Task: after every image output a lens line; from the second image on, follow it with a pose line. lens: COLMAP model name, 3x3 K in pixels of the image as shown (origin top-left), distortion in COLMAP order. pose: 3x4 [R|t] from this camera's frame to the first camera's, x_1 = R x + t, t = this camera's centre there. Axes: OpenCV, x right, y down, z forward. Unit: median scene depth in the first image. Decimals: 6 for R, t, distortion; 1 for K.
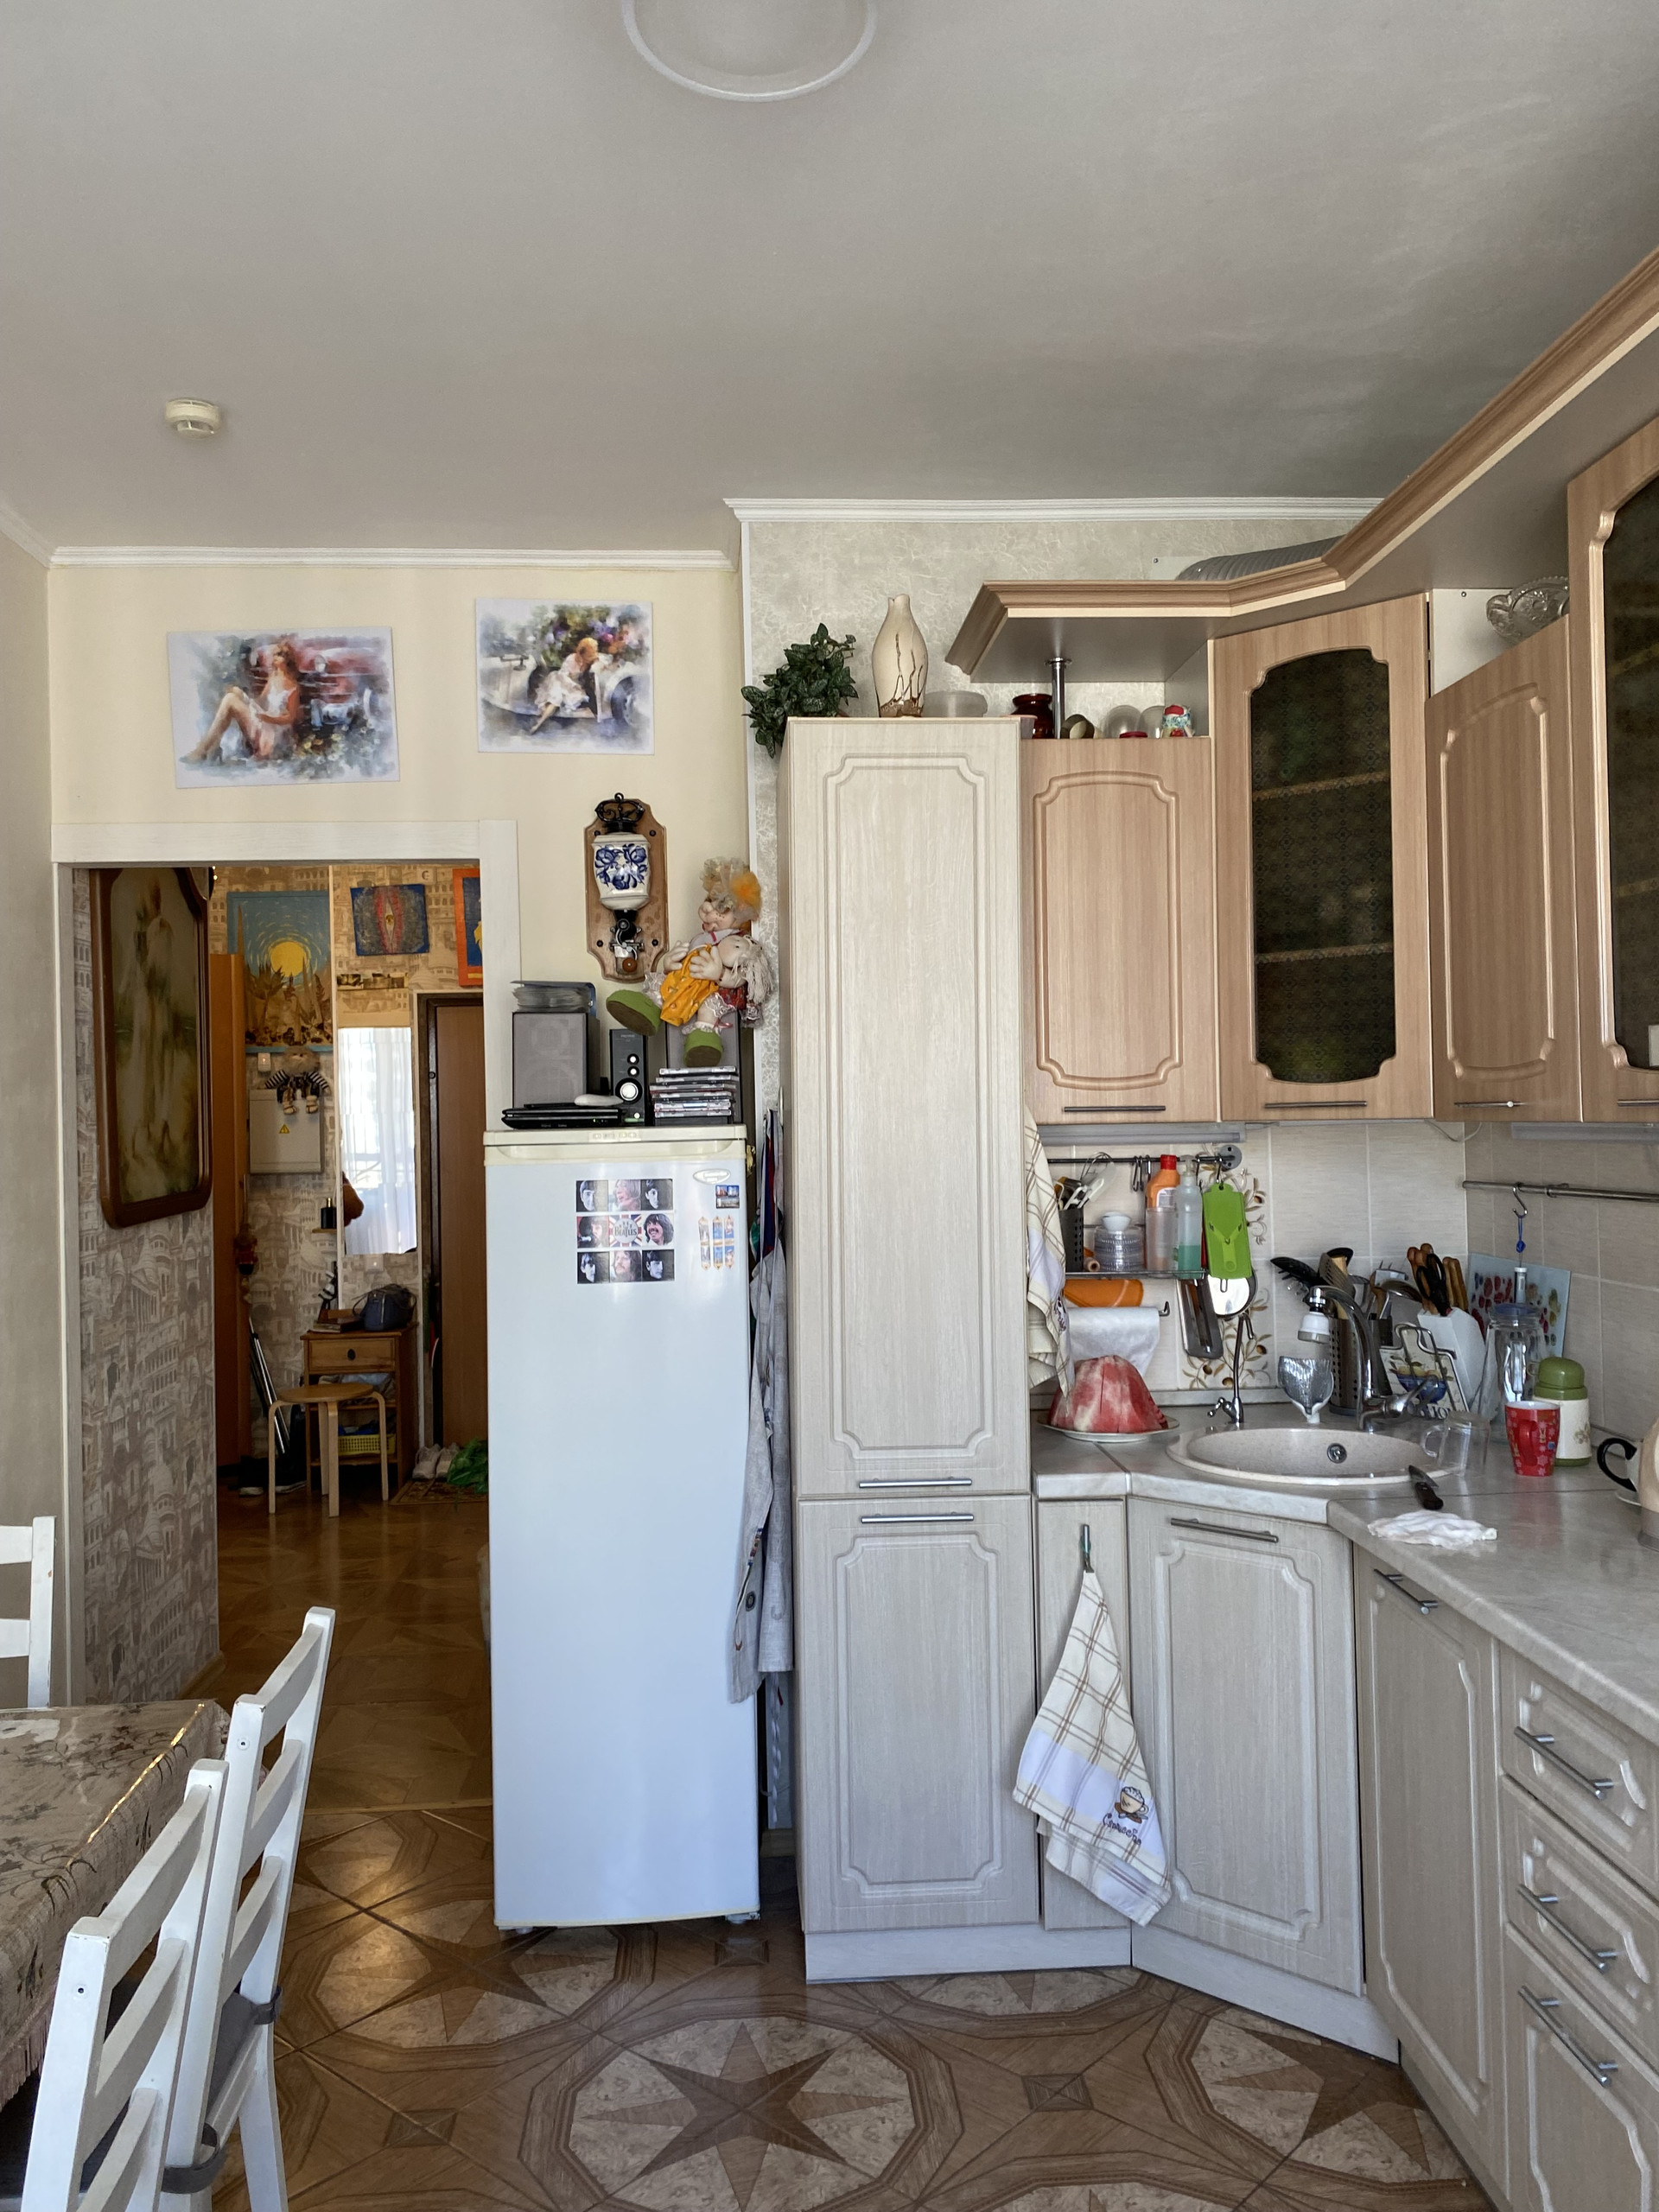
lens RADIAL K [[1676.3, 0, 826.4], [0, 1676.3, 1113.1], [0, 0, 1]] dist [0.051340, -0.004232]
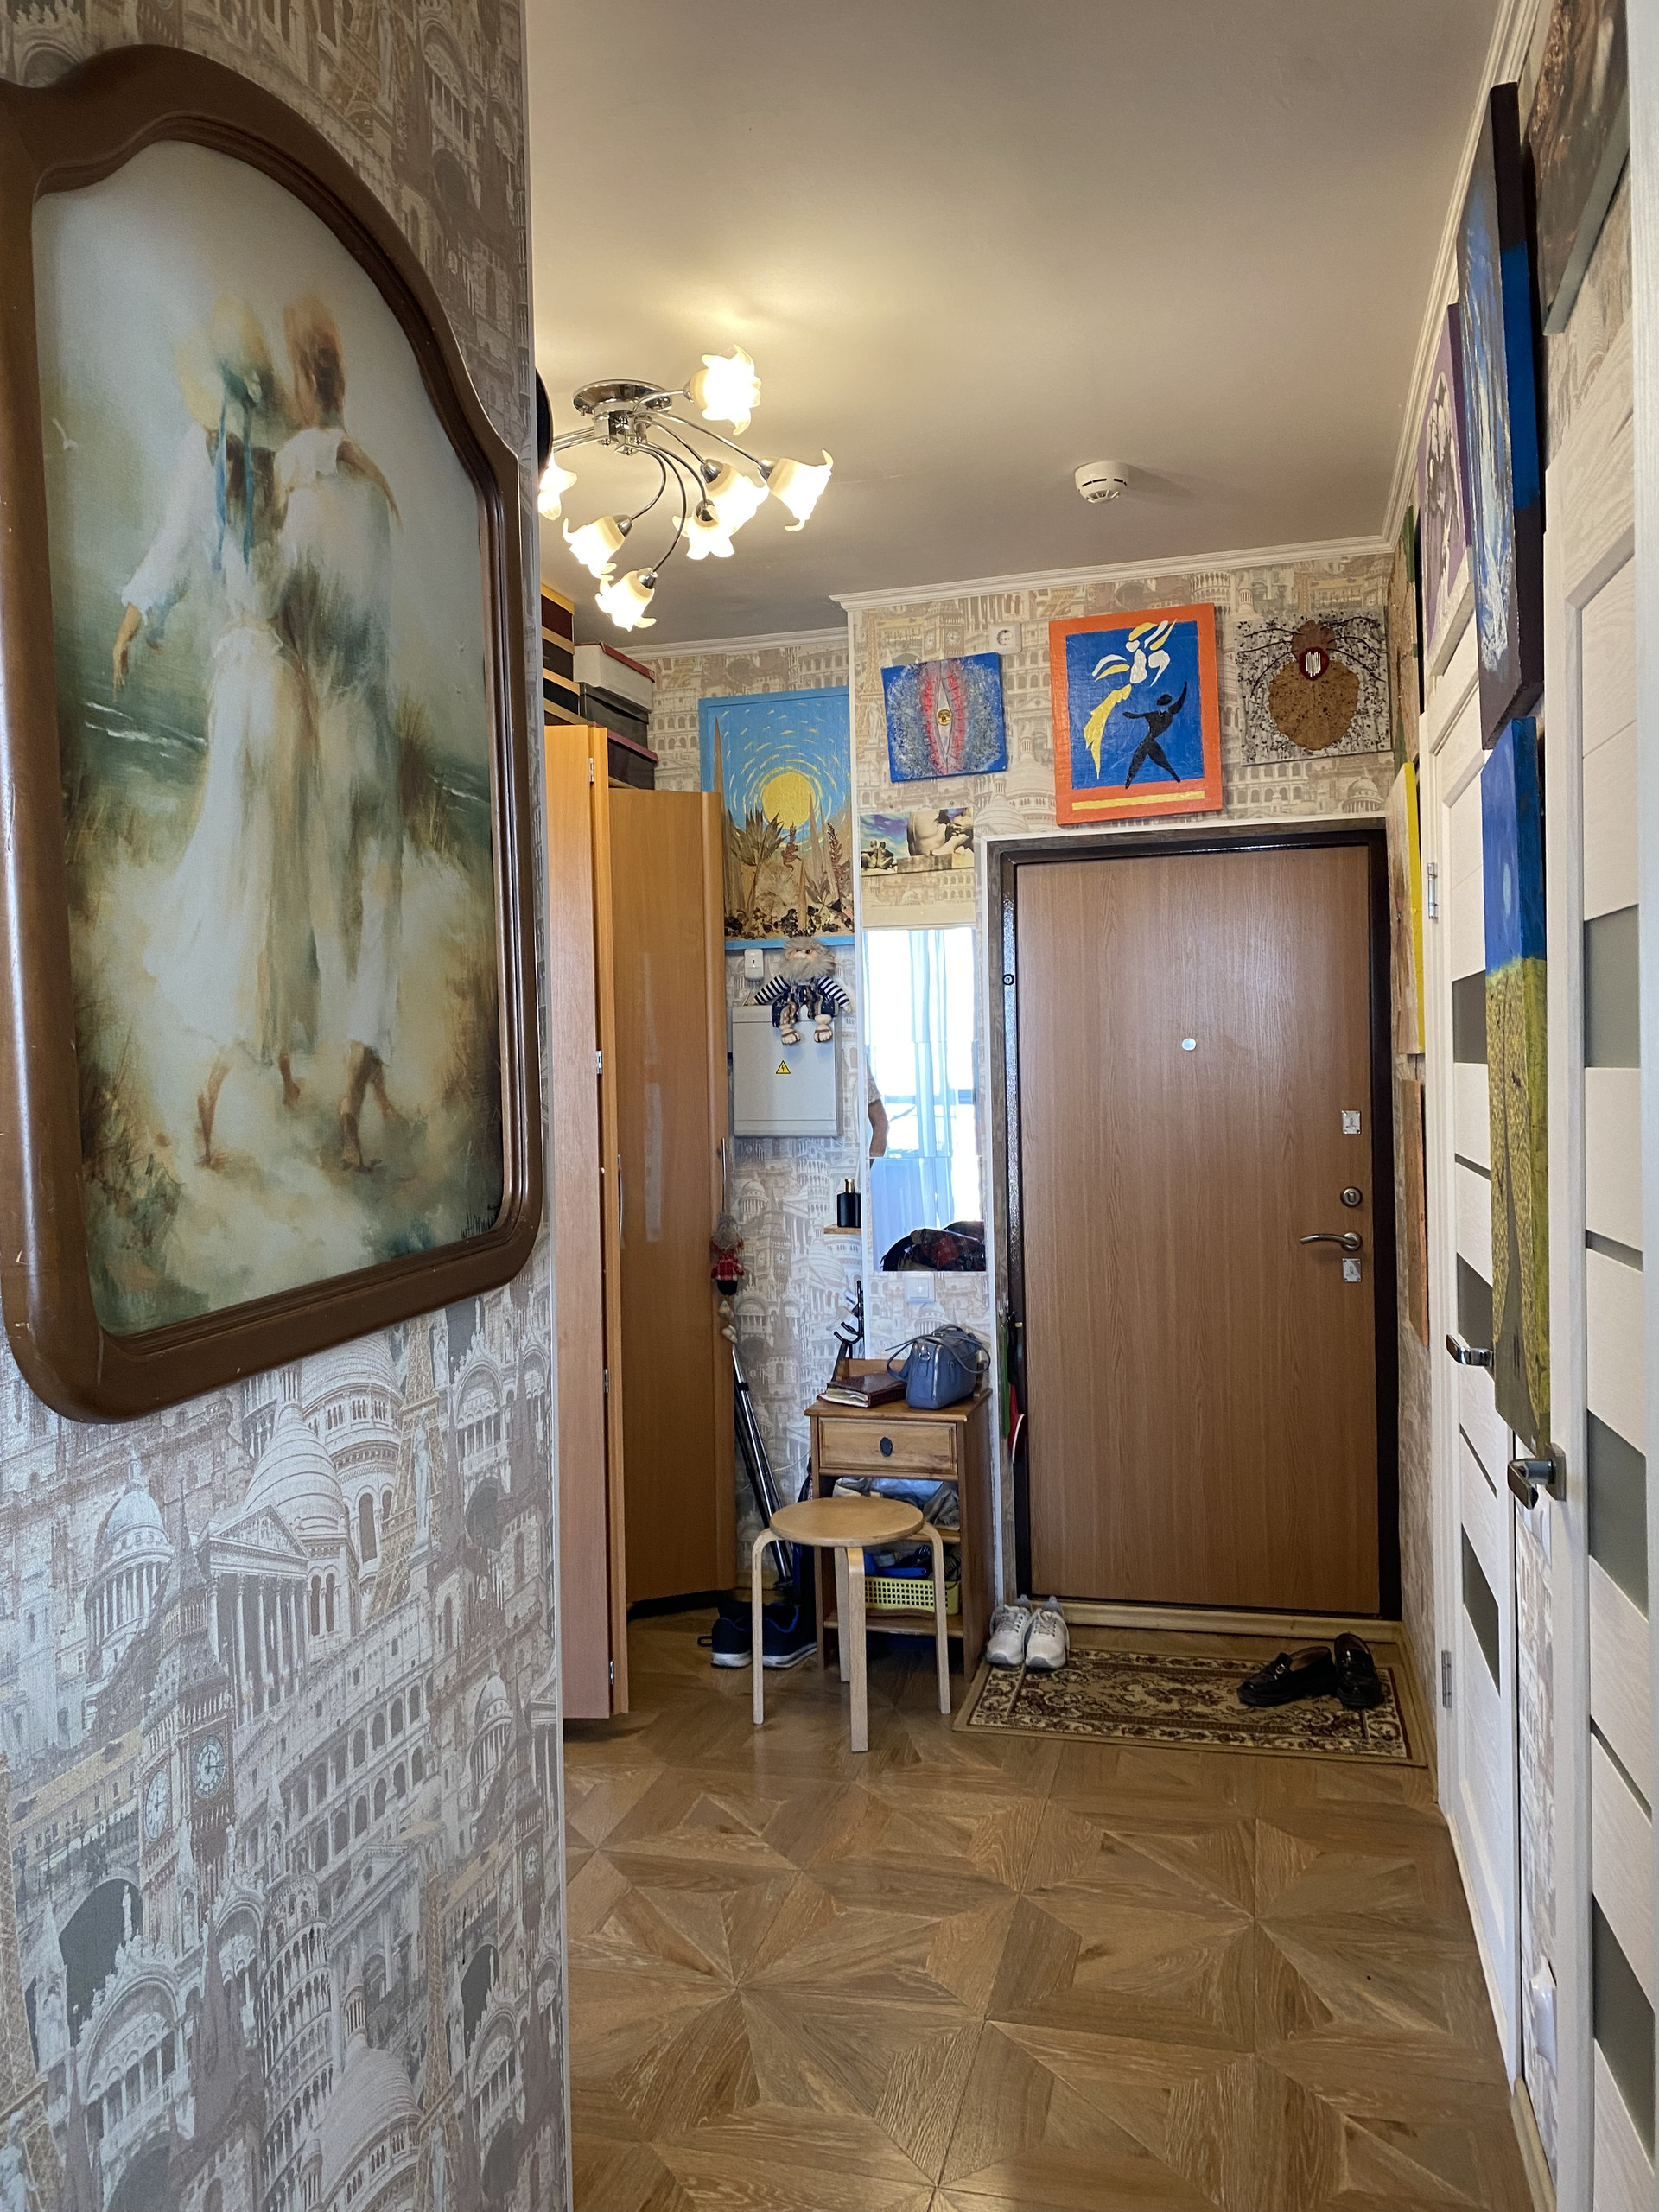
lens RADIAL K [[1676.3, 0, 822.3], [0, 1676.3, 1107.0], [0, 0, 1]] dist [0.051340, -0.004232]
pose [[0.952243, 0.005978, -0.305284, -0.115257], [0.004476, 0.999428, 0.033532, 0.003202], [0.305310, -0.033297, 0.951671, 0.405571]]
